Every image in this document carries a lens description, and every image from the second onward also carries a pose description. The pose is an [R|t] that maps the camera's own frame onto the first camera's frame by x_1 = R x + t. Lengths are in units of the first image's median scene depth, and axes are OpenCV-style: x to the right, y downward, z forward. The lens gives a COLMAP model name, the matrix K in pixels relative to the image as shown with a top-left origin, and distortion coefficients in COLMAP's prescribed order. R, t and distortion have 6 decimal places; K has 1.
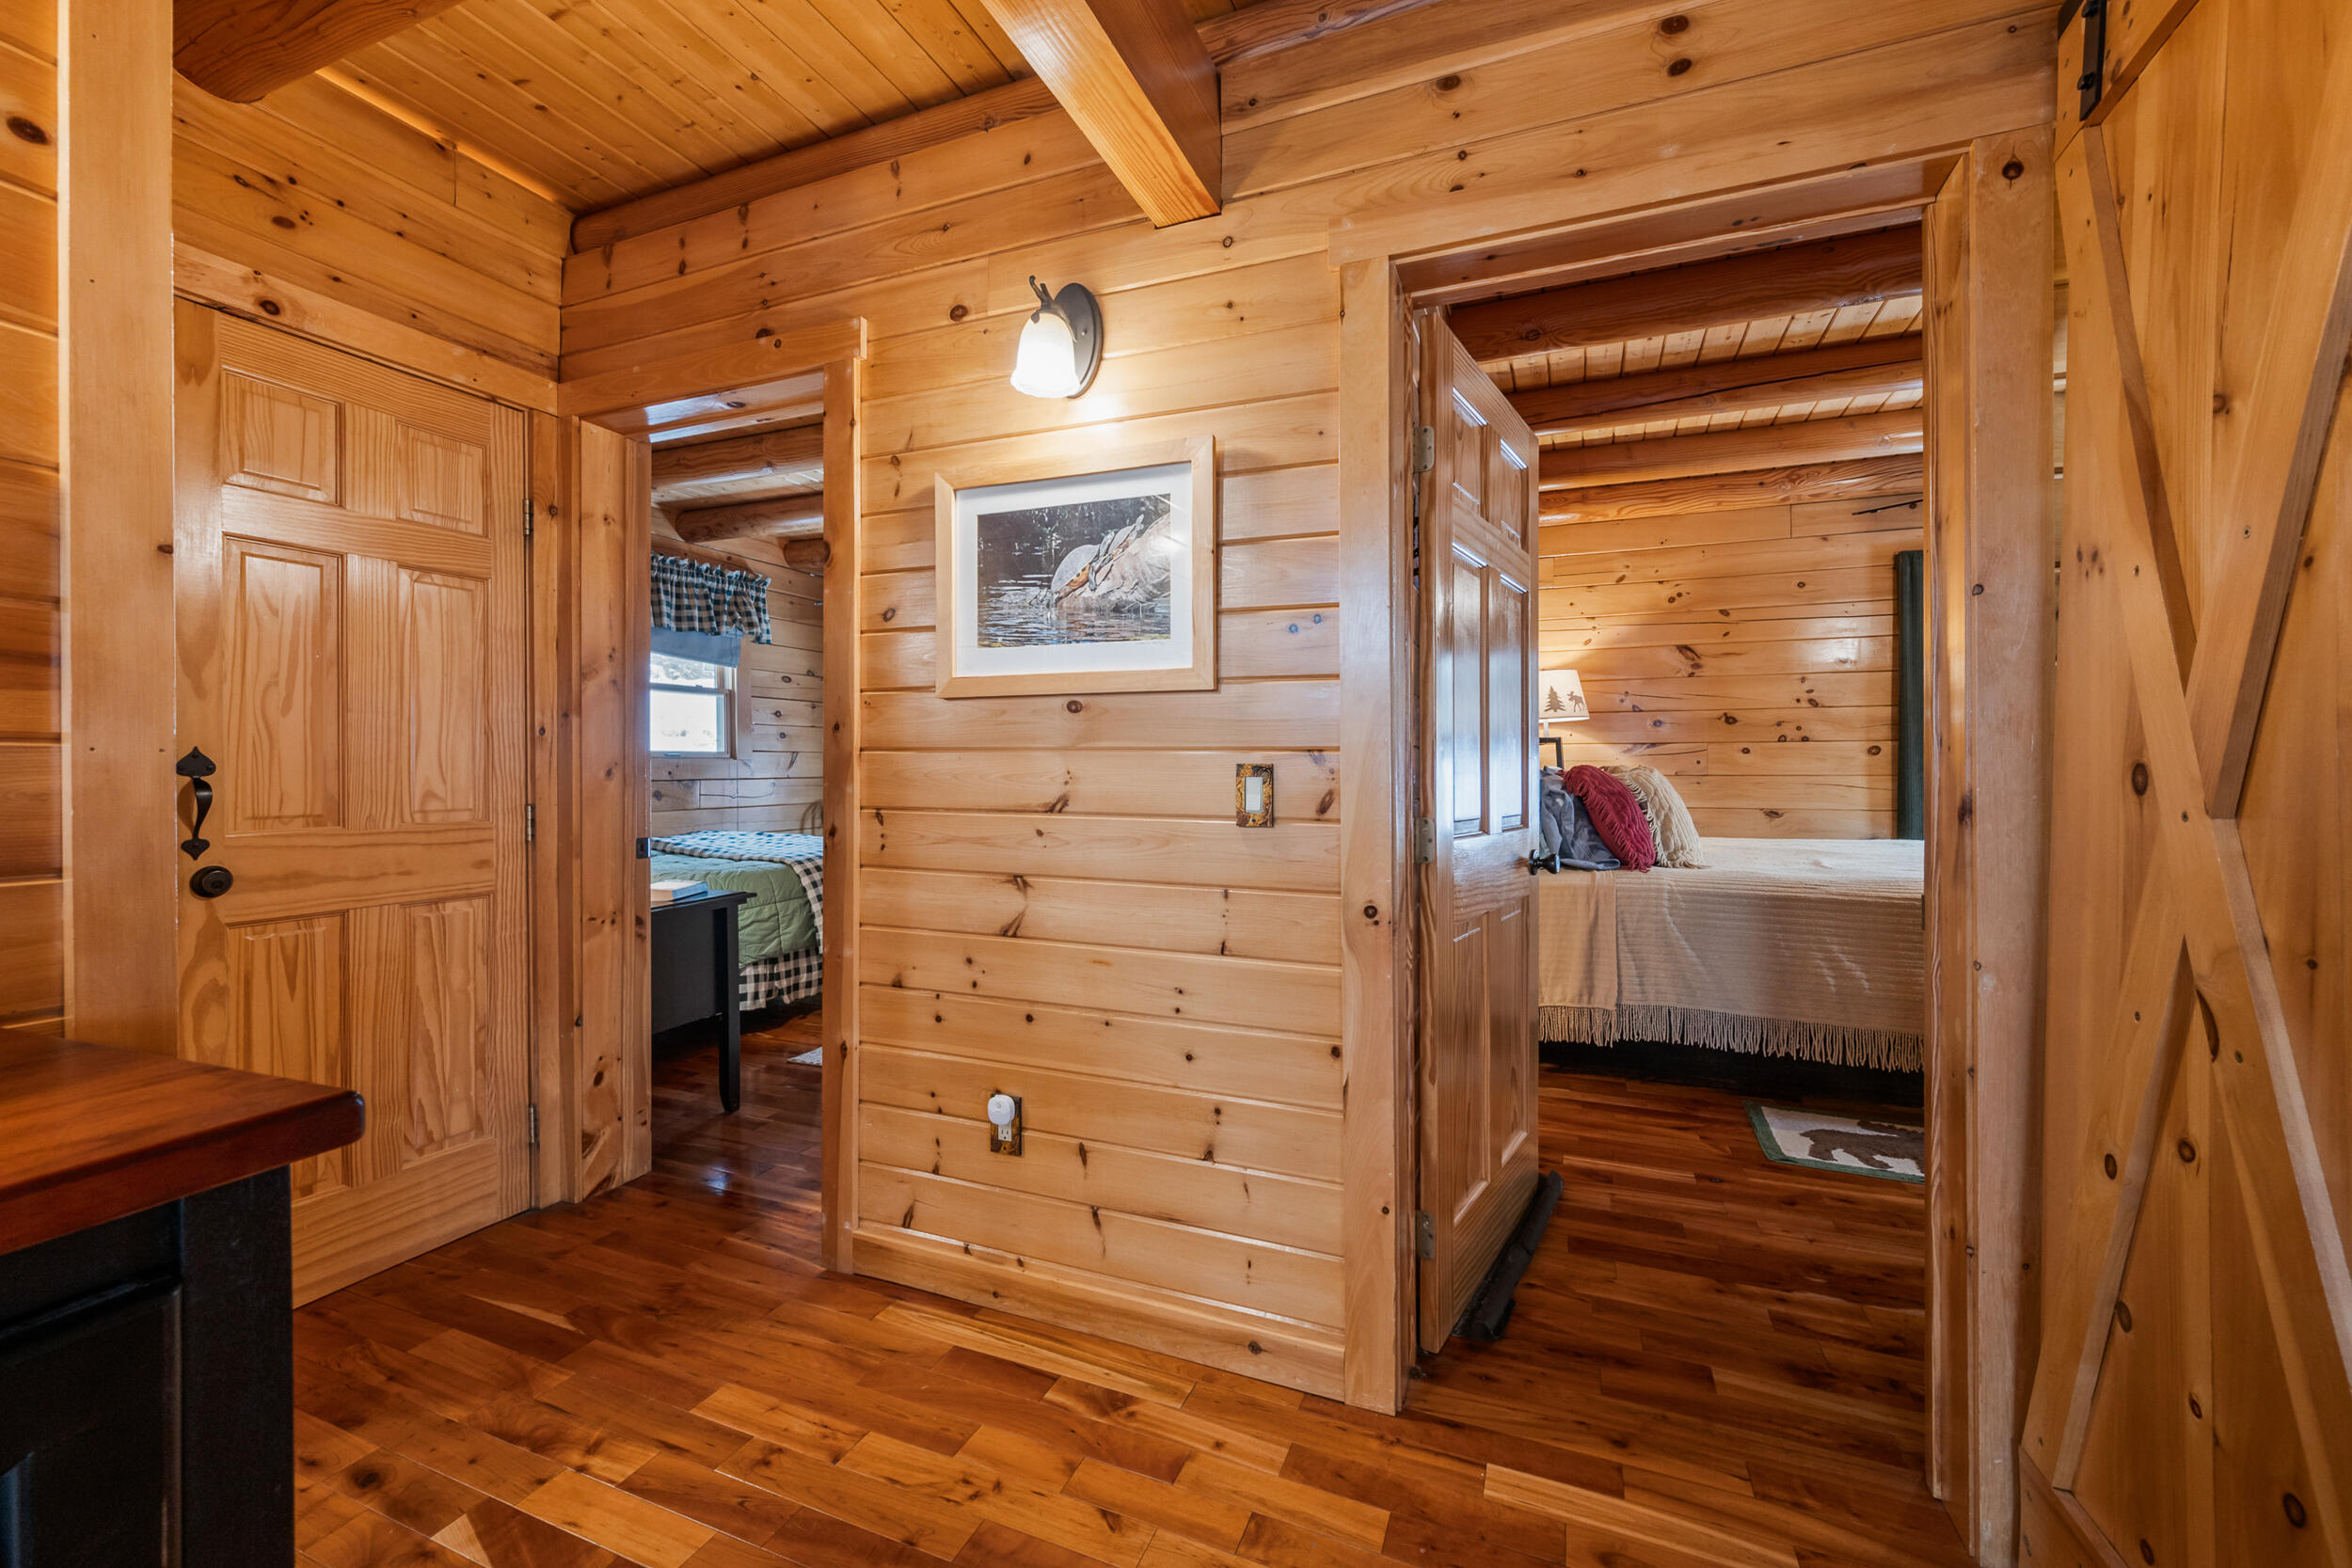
lens RADIAL K [[928.2, 0, 1195.7], [0, 928.2, 771.6], [0, 0, 1]] dist [0.000070, -0.000743]
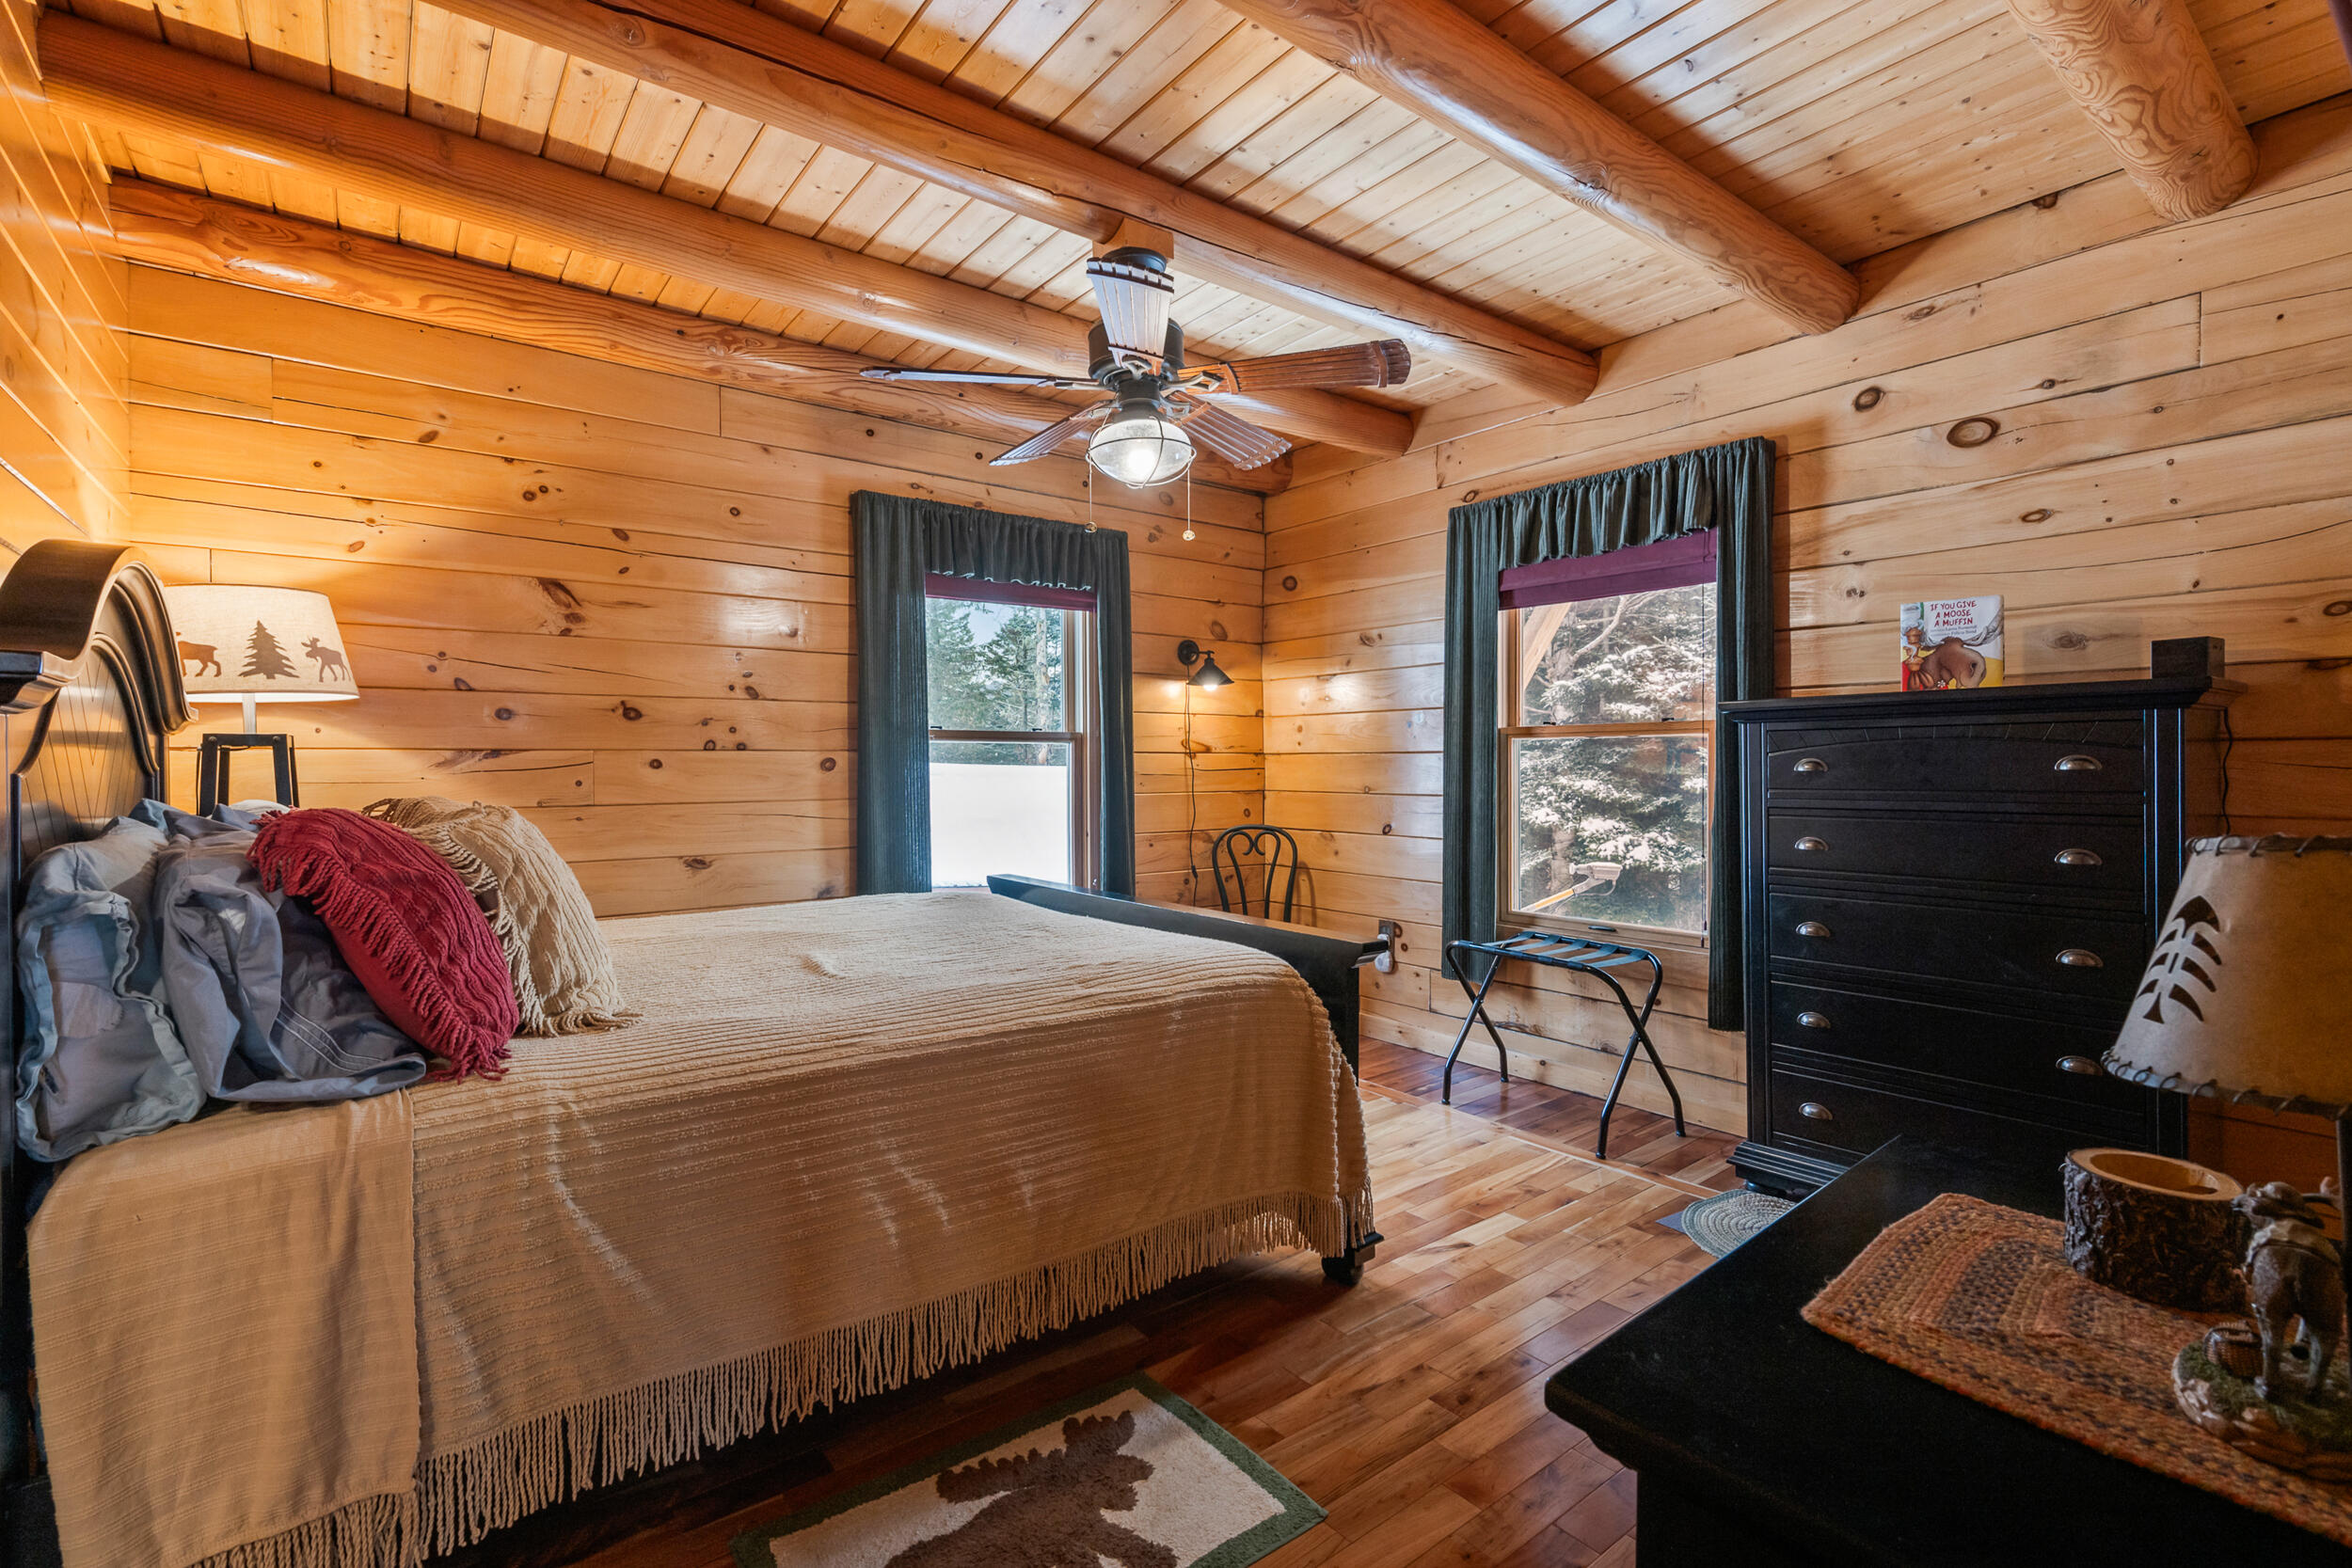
lens RADIAL K [[1053.8, 0, 1174.9], [0, 1053.8, 763.6], [0, 0, 1]] dist [-0.001776, -0.000126]
pose [[0.503869, 0.001985, 0.863778, 0.172743], [0.011336, 0.999896, -0.008910, -0.013491], [-0.863706, 0.014281, 0.503794, 0.372664]]
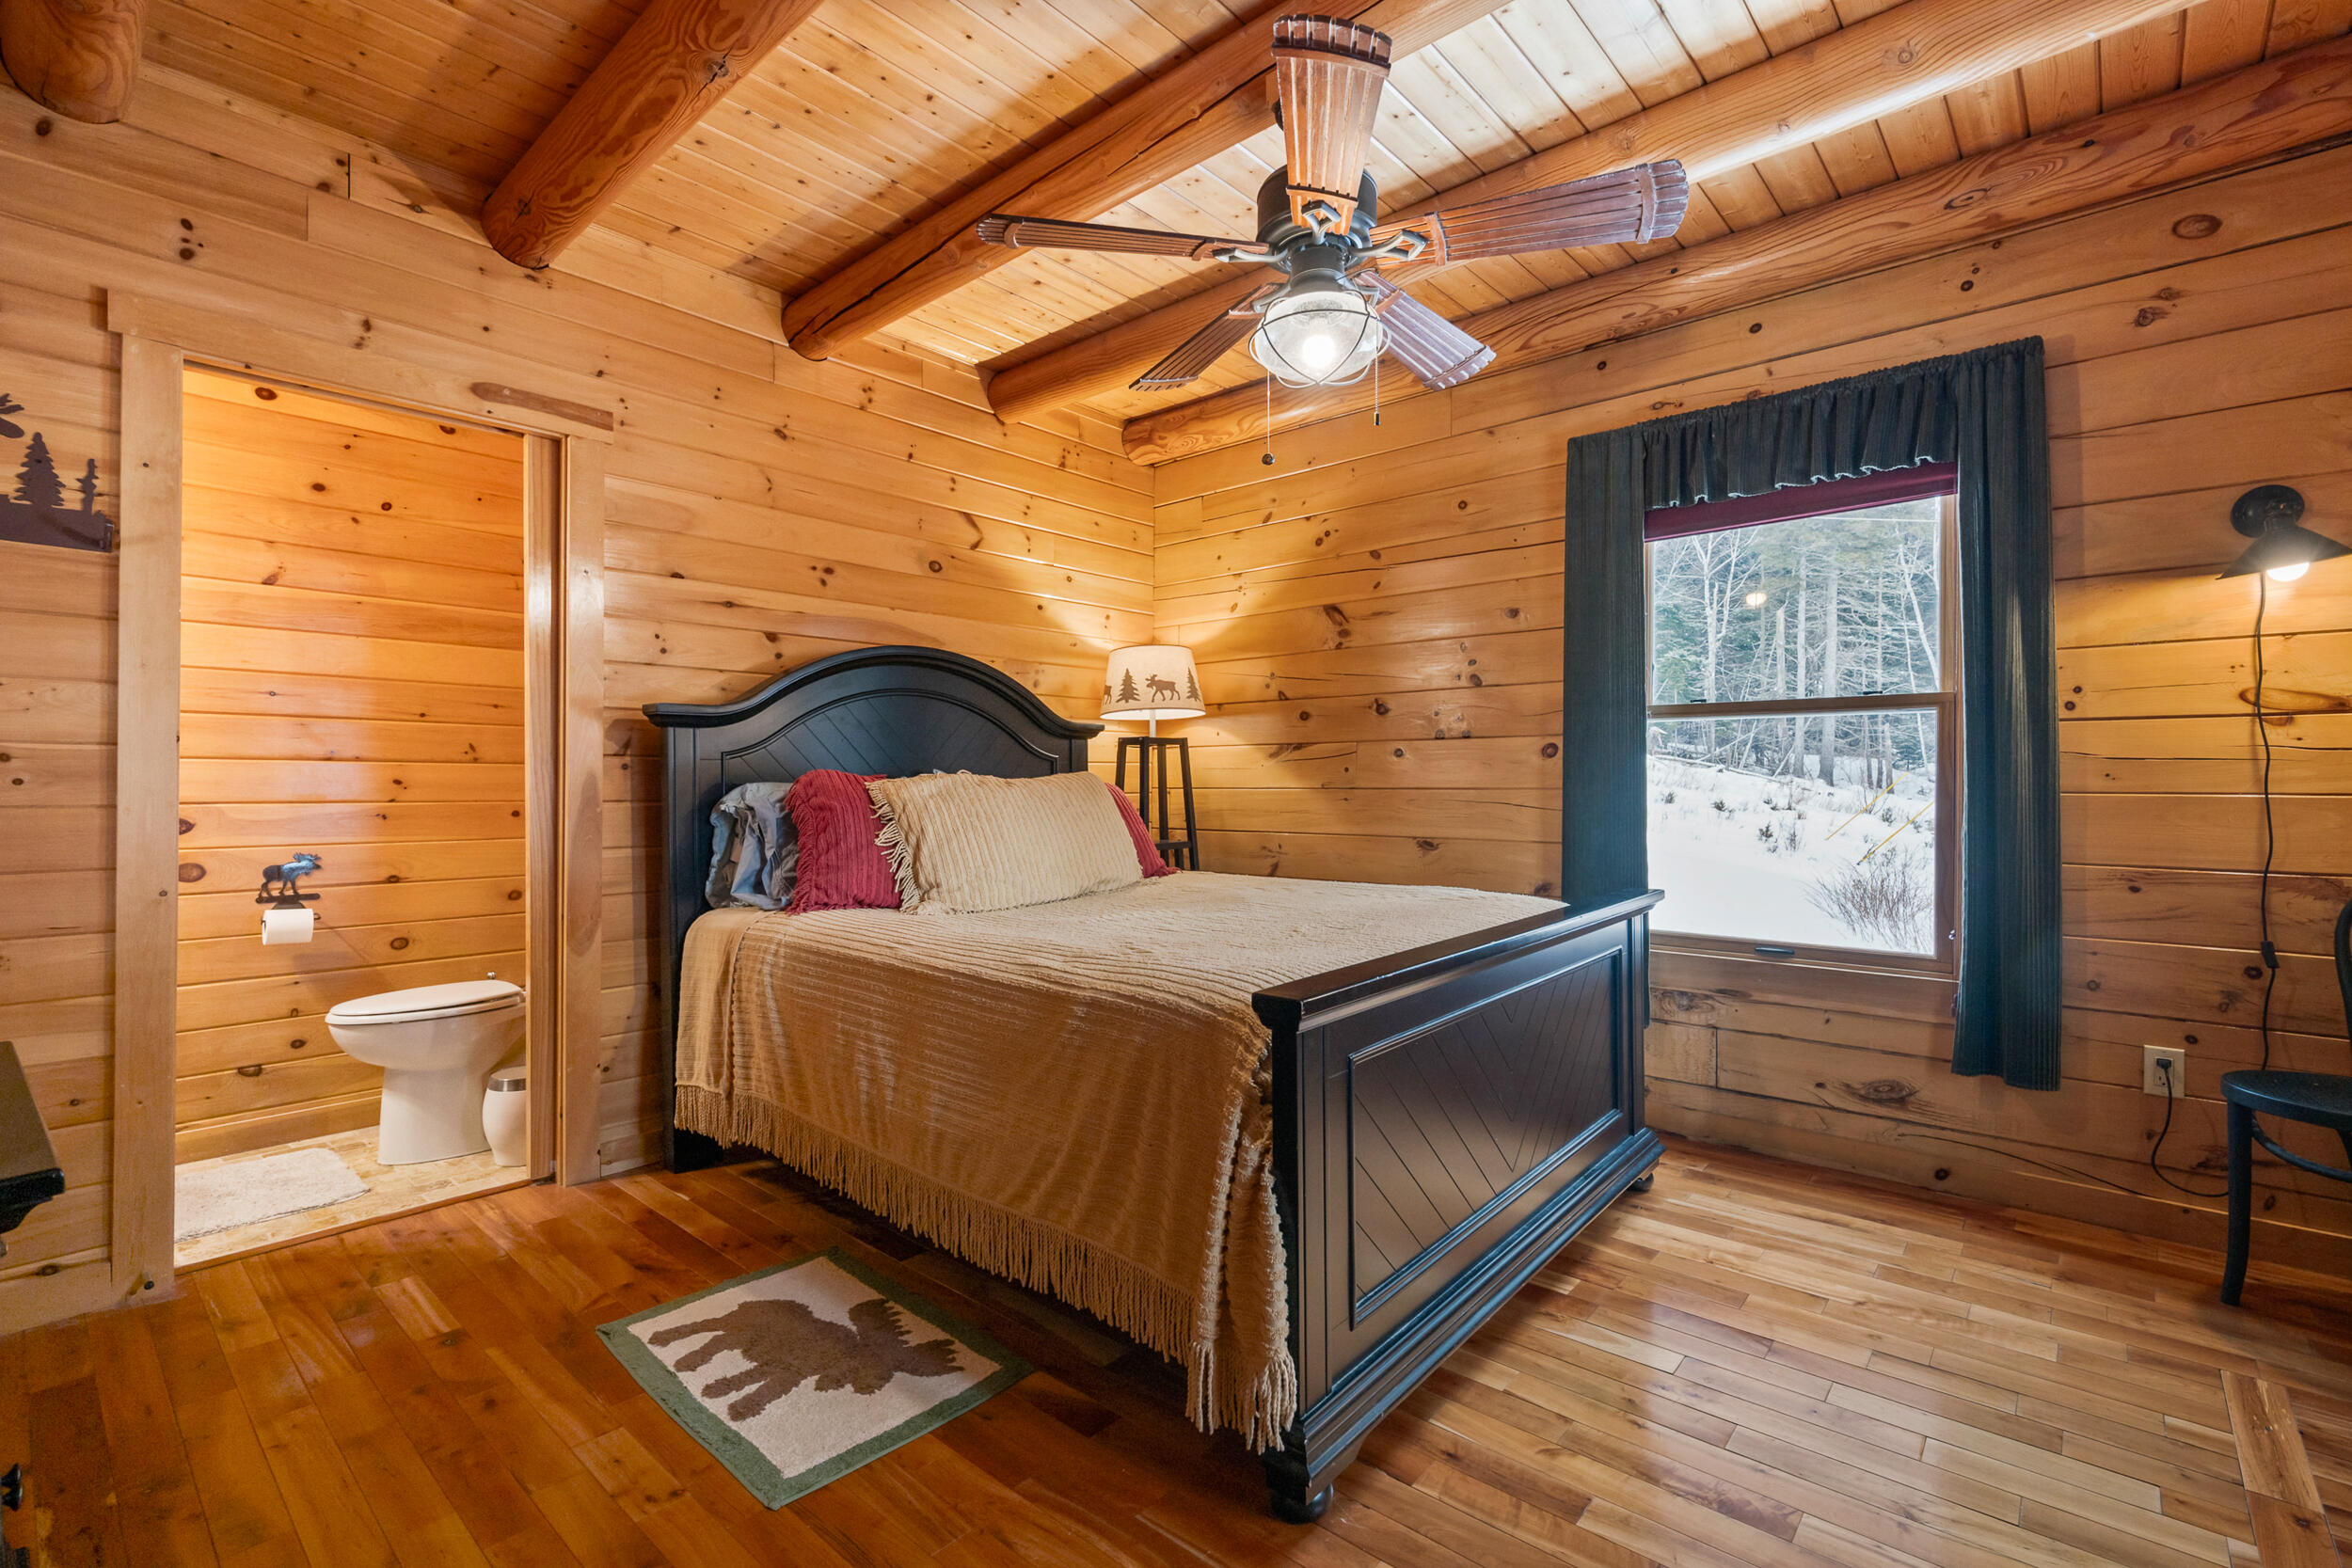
lens RADIAL K [[1053.8, 0, 1222.4], [0, 1053.8, 784.1], [0, 0, 1]] dist [-0.001776, -0.000126]
pose [[0.946750, 0.001678, -0.321965, 0.766369], [-0.004201, 0.999966, -0.007139, 0.007289], [0.321942, 0.008112, 0.946725, 0.232572]]
